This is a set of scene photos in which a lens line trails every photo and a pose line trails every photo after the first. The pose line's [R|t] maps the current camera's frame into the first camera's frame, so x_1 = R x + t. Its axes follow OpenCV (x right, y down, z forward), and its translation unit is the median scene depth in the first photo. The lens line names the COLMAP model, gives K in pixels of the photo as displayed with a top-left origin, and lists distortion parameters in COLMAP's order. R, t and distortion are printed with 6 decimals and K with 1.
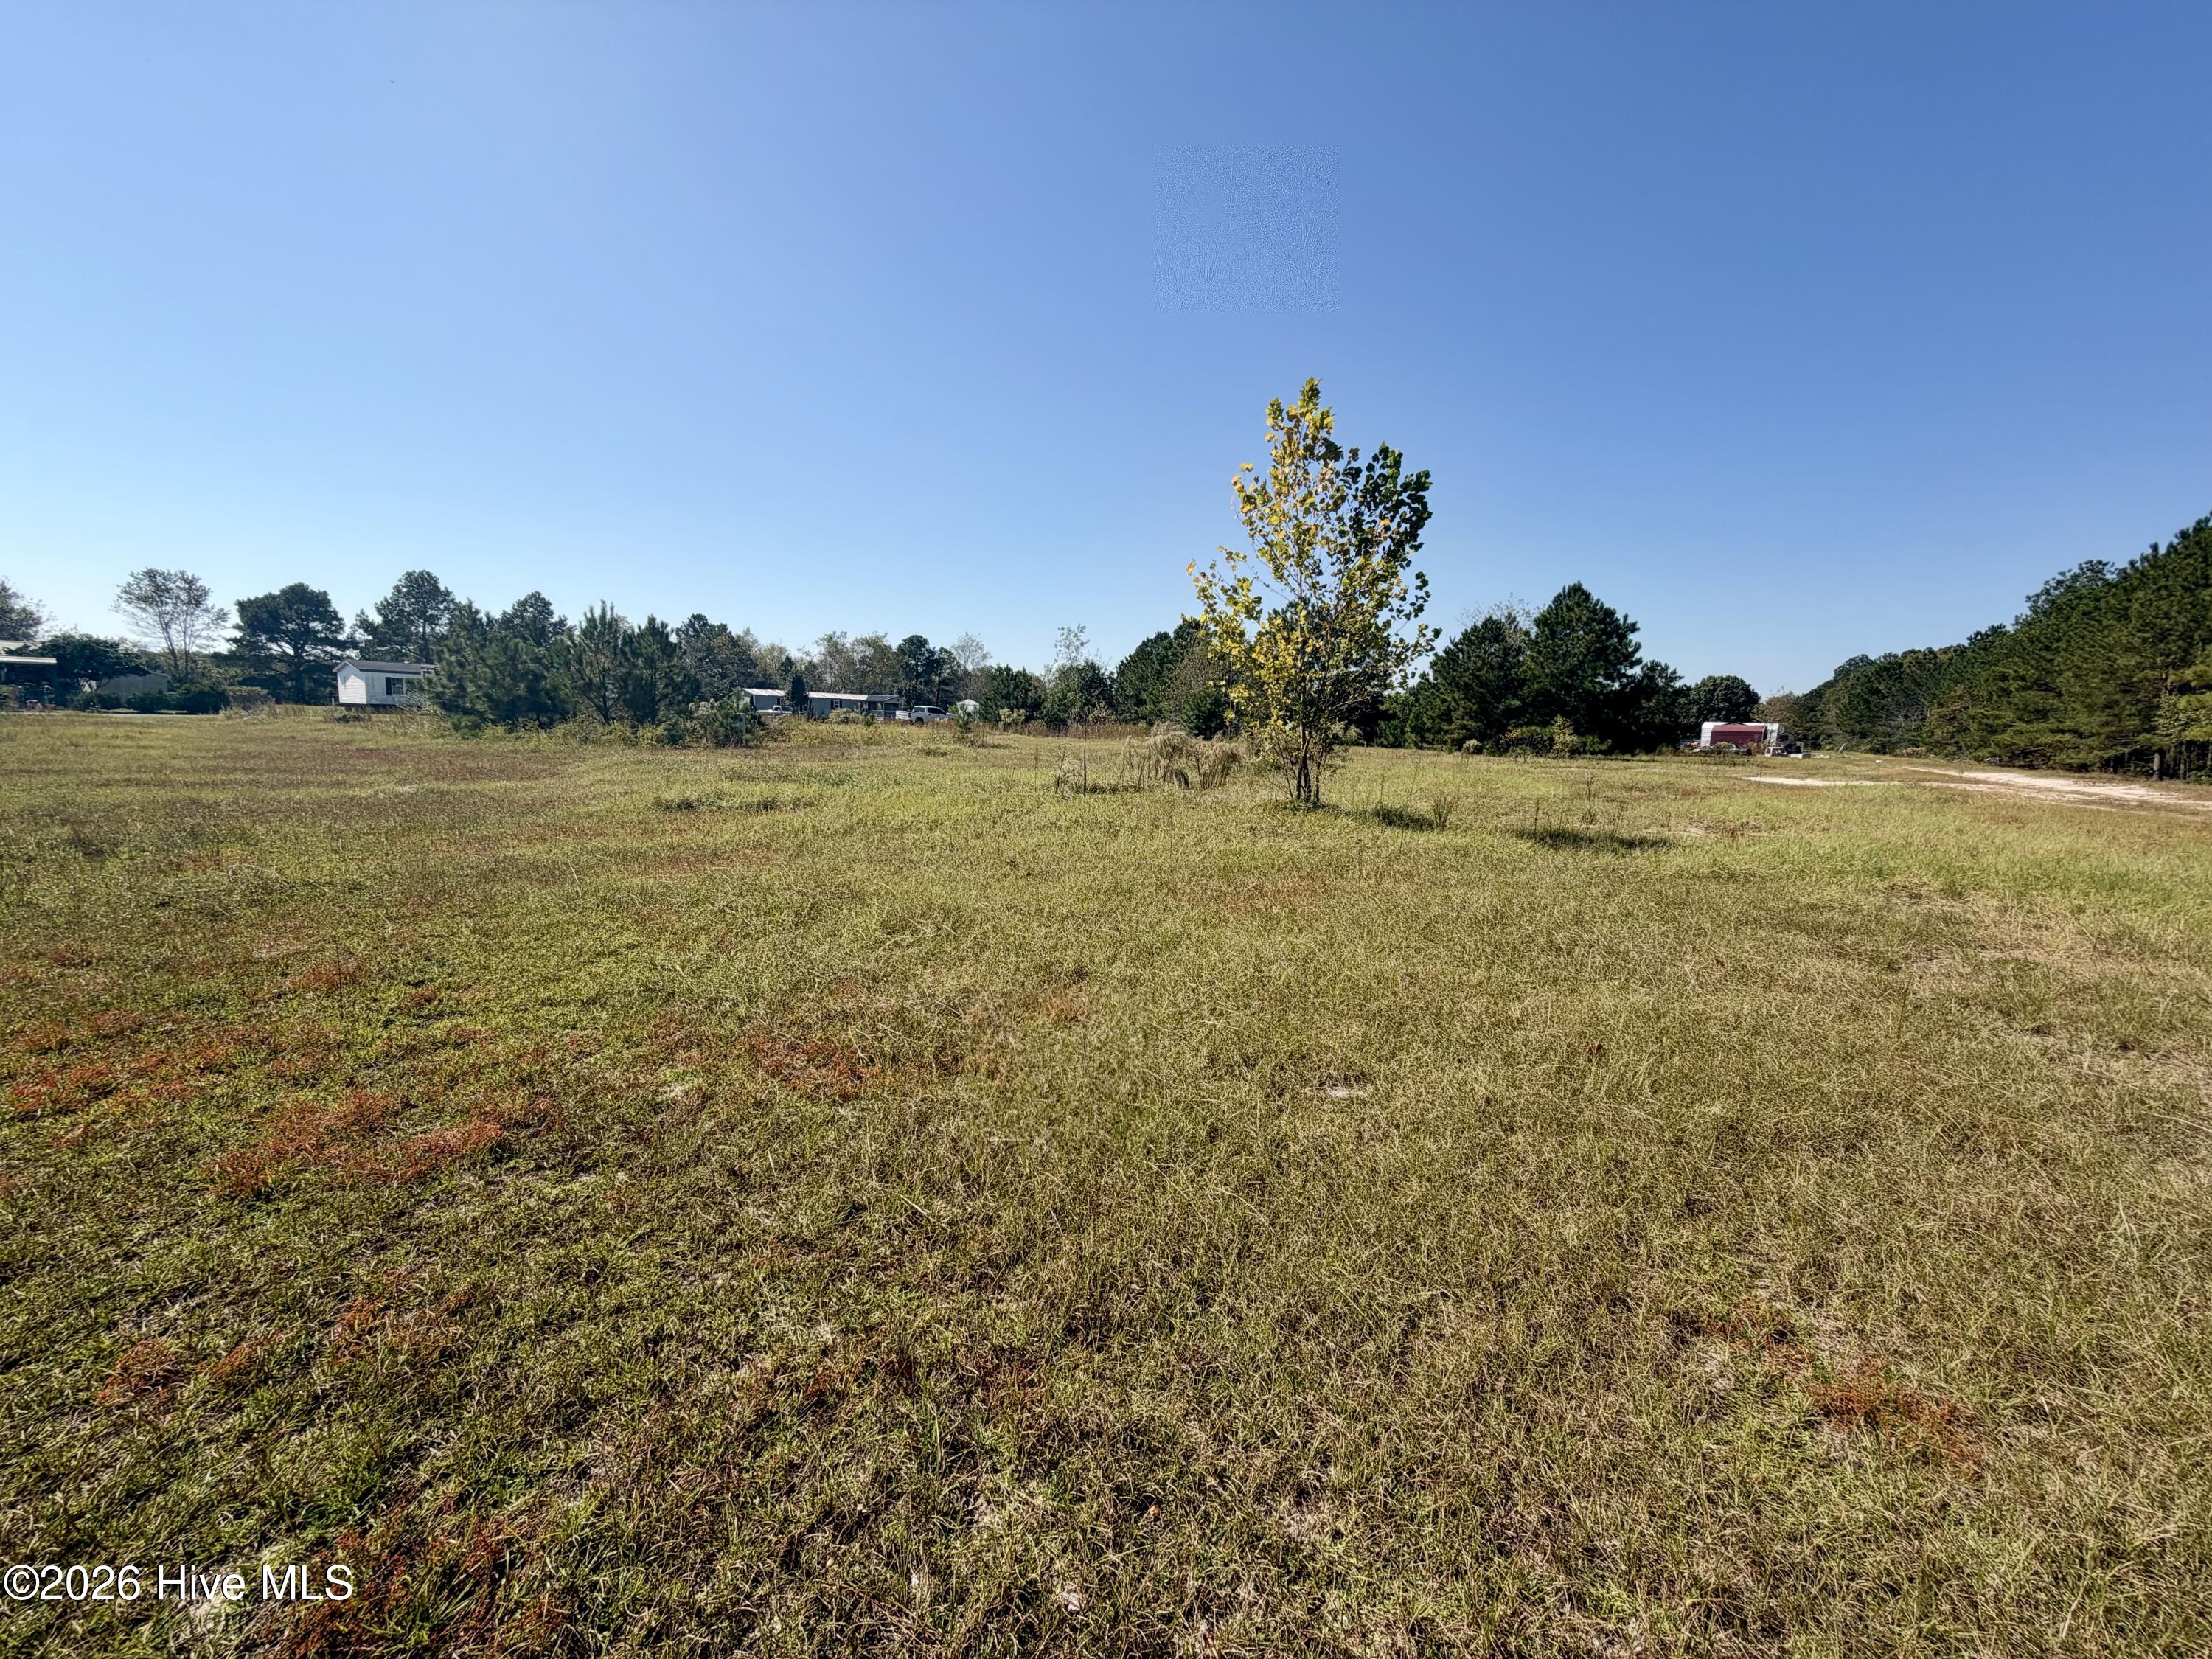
lens RADIAL K [[884.8, 0, 1111.7], [0, 884.8, 831.3], [0, 0, 1]] dist [0.000852, -0.000024]
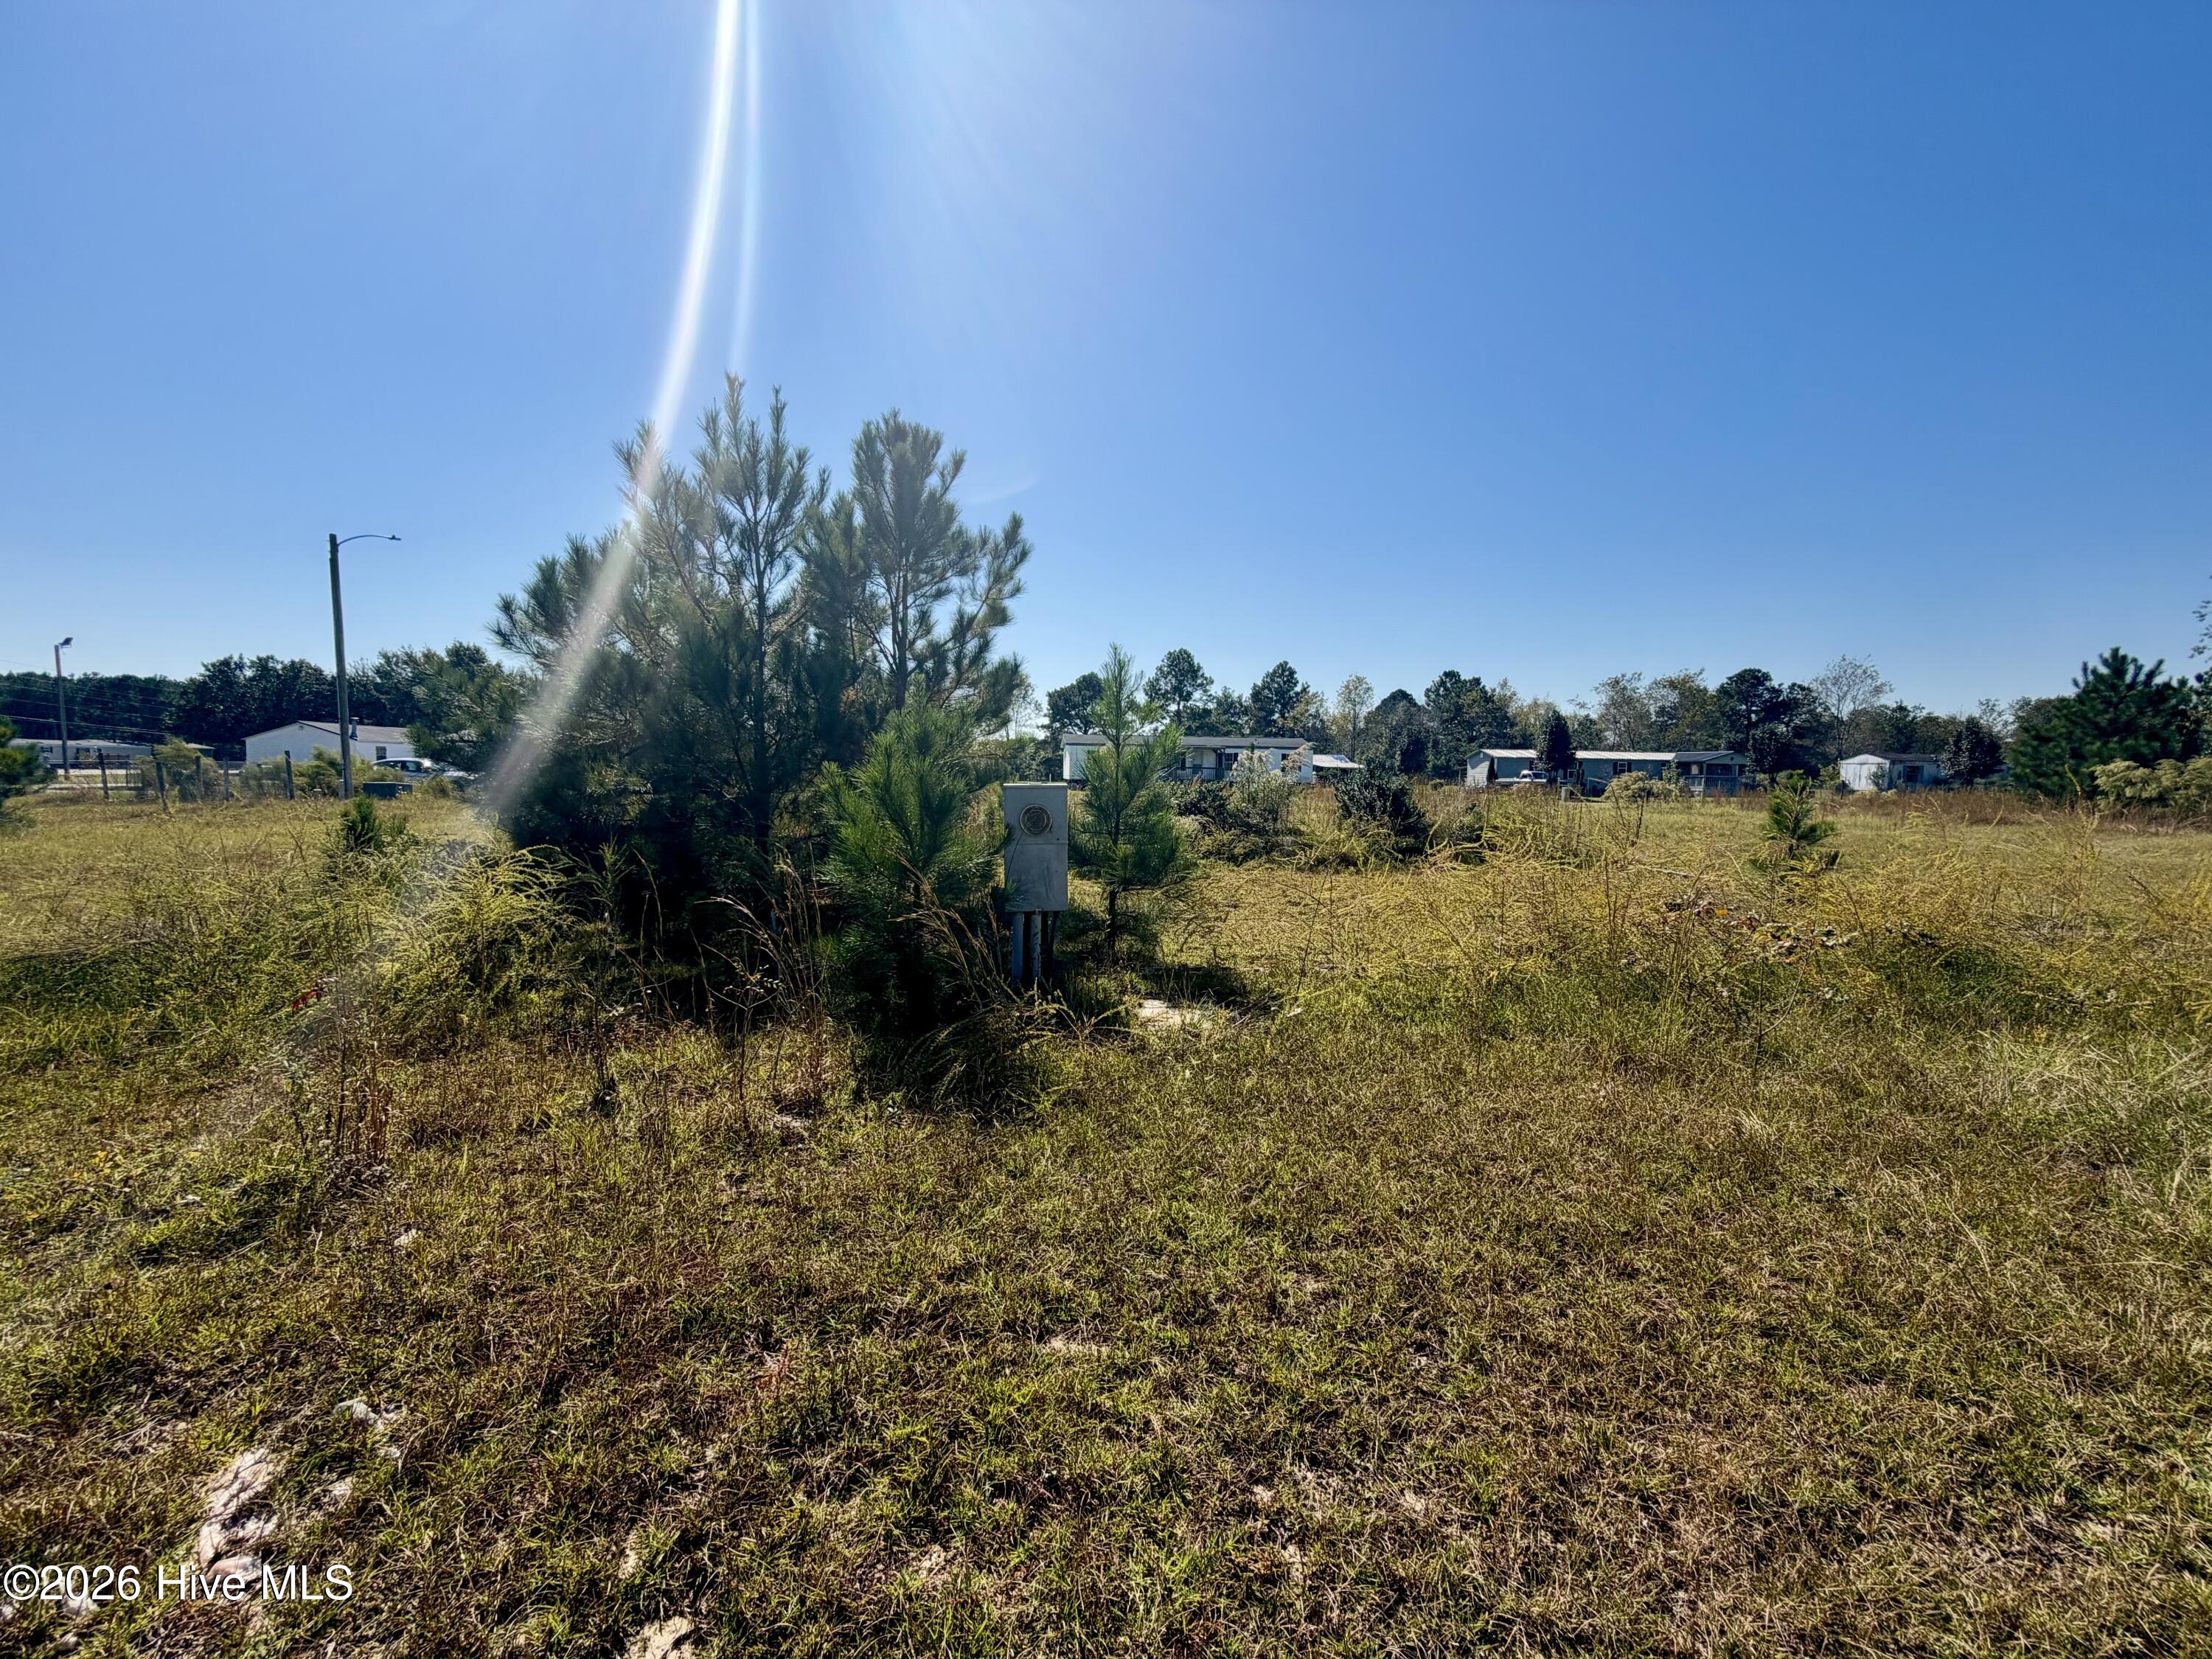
lens RADIAL K [[884.8, 0, 1111.3], [0, 884.8, 830.5], [0, 0, 1]] dist [0.000852, -0.000024]
pose [[0.684140, 0.023621, -0.728969, -0.951565], [-0.081339, 0.995712, -0.044073, -0.393107], [0.724801, 0.089446, 0.683127, 2.949417]]
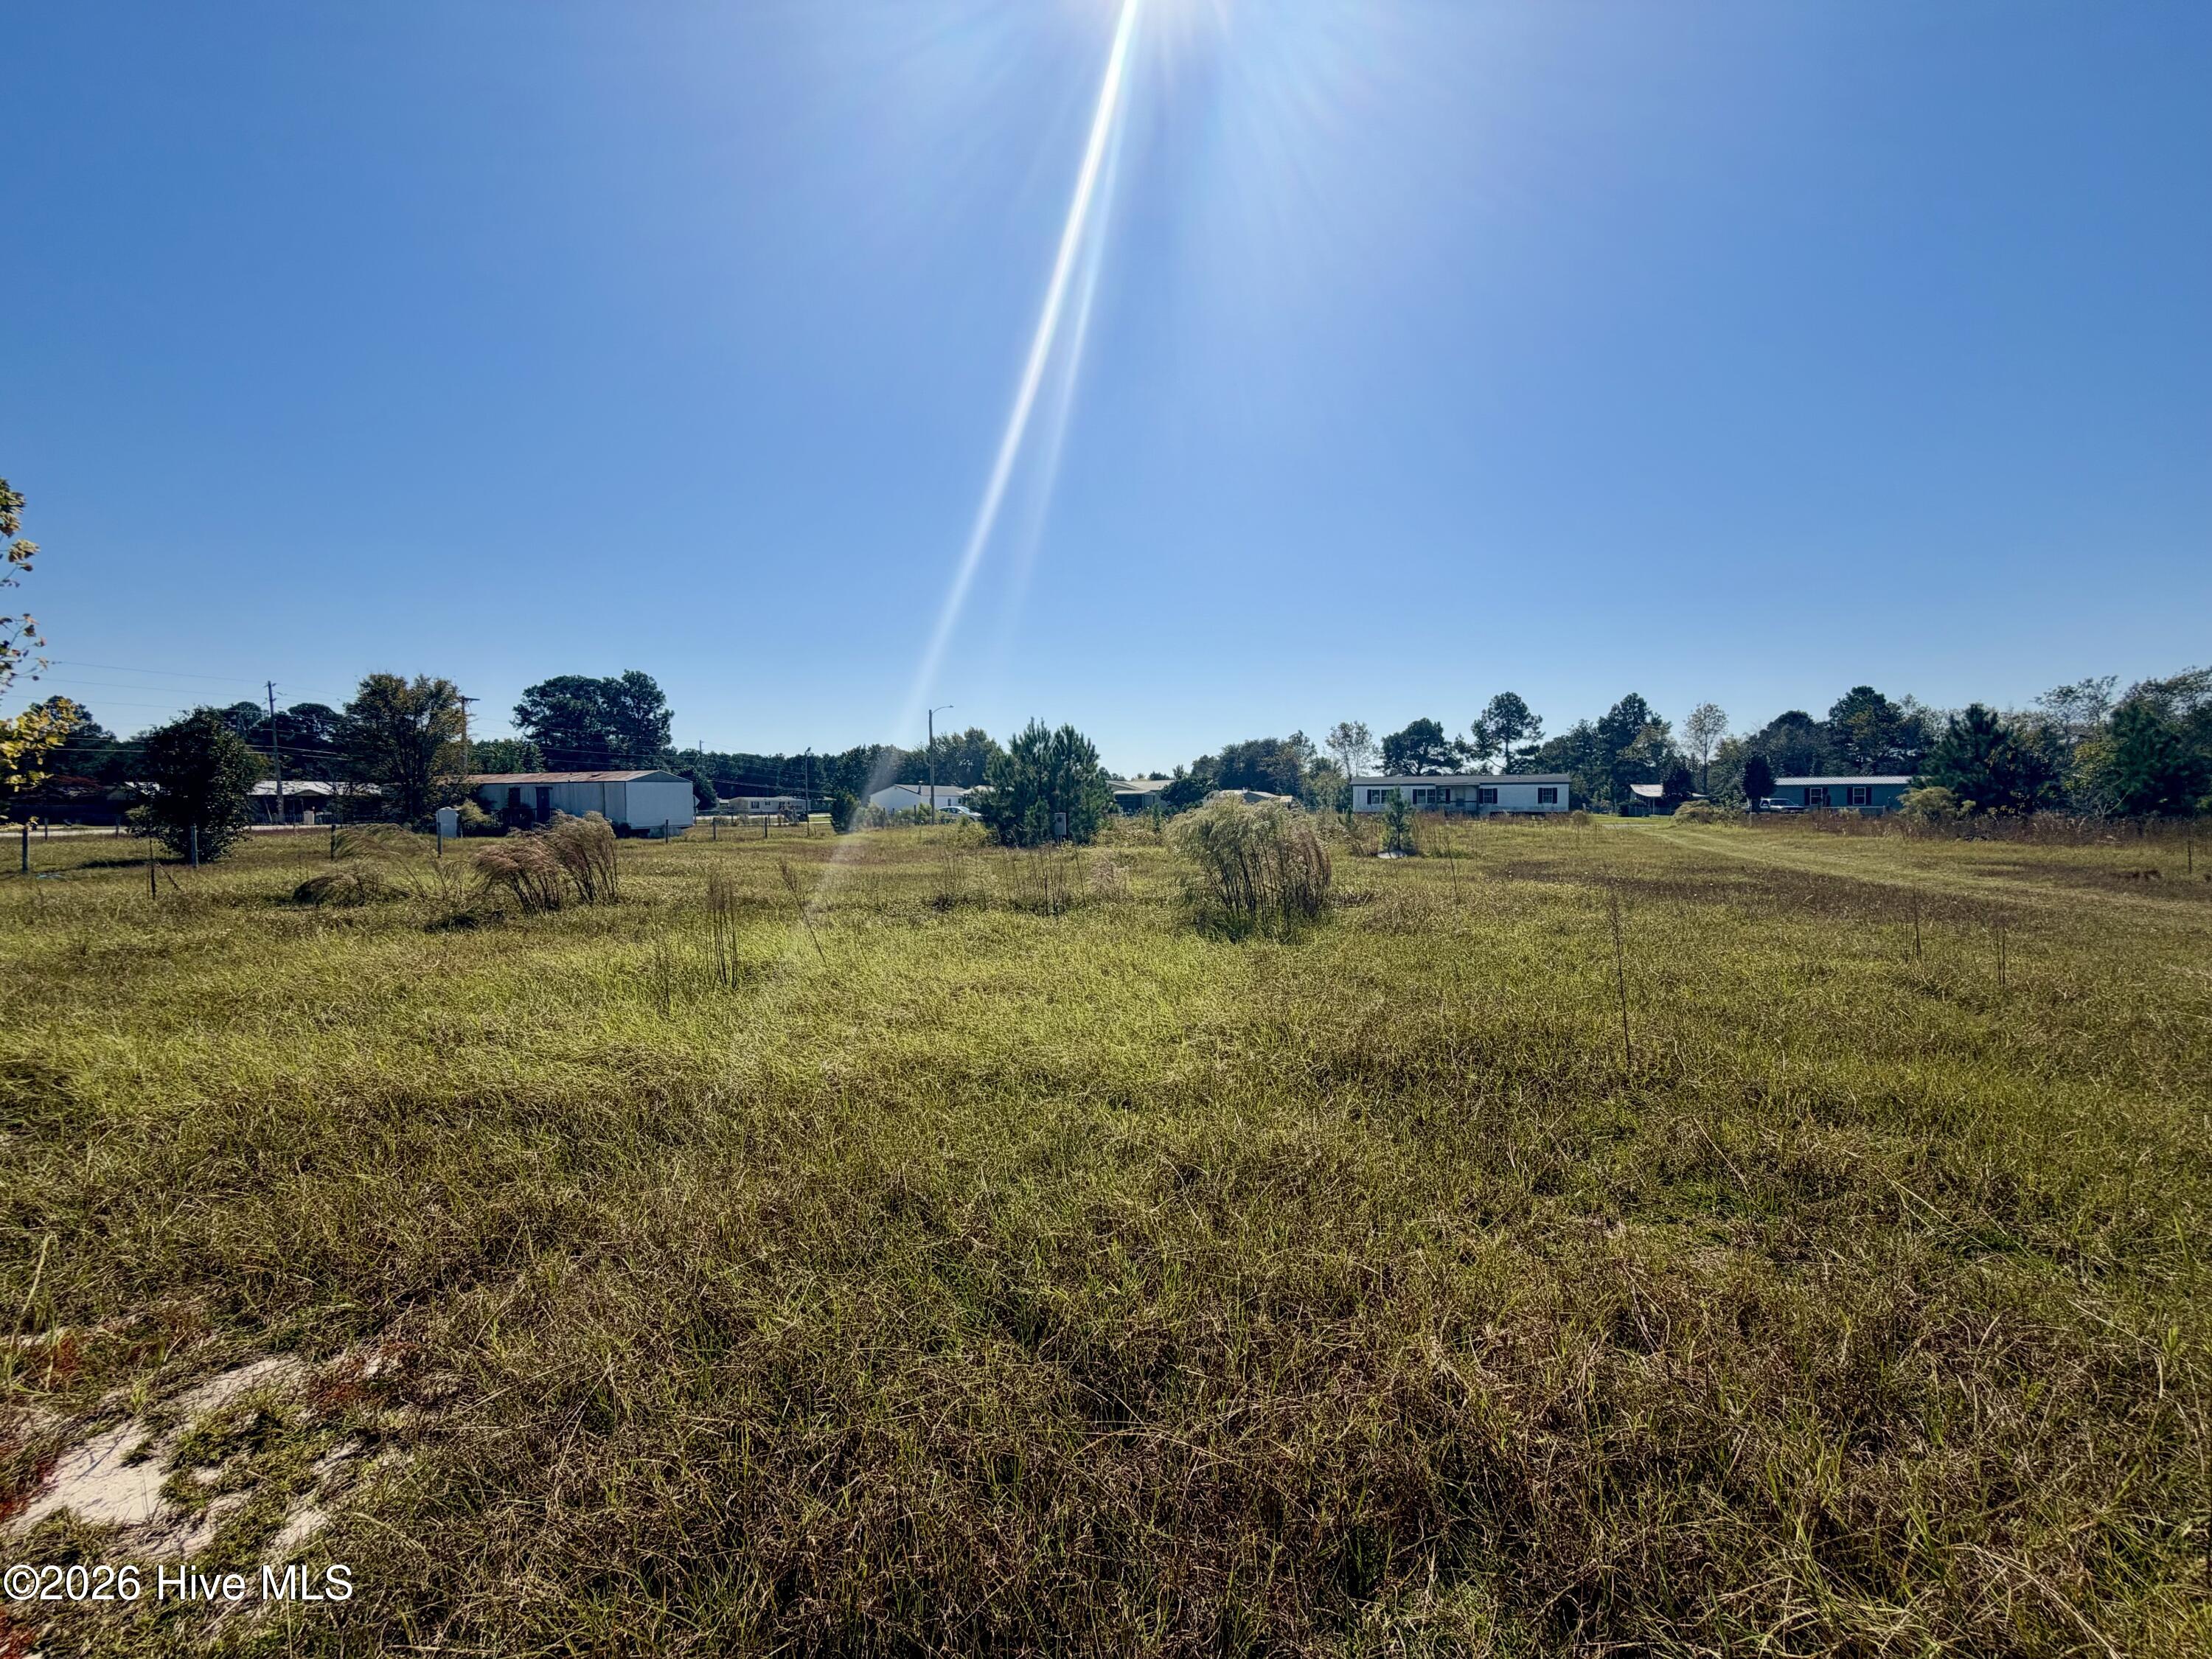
lens RADIAL K [[884.8, 0, 1105.5], [0, 884.8, 817.4], [0, 0, 1]] dist [0.000852, -0.000024]
pose [[0.271002, -0.022587, -0.962314, 1.788434], [-0.105721, 0.992978, -0.053080, -0.268989], [0.956755, 0.116122, 0.266711, 2.587817]]
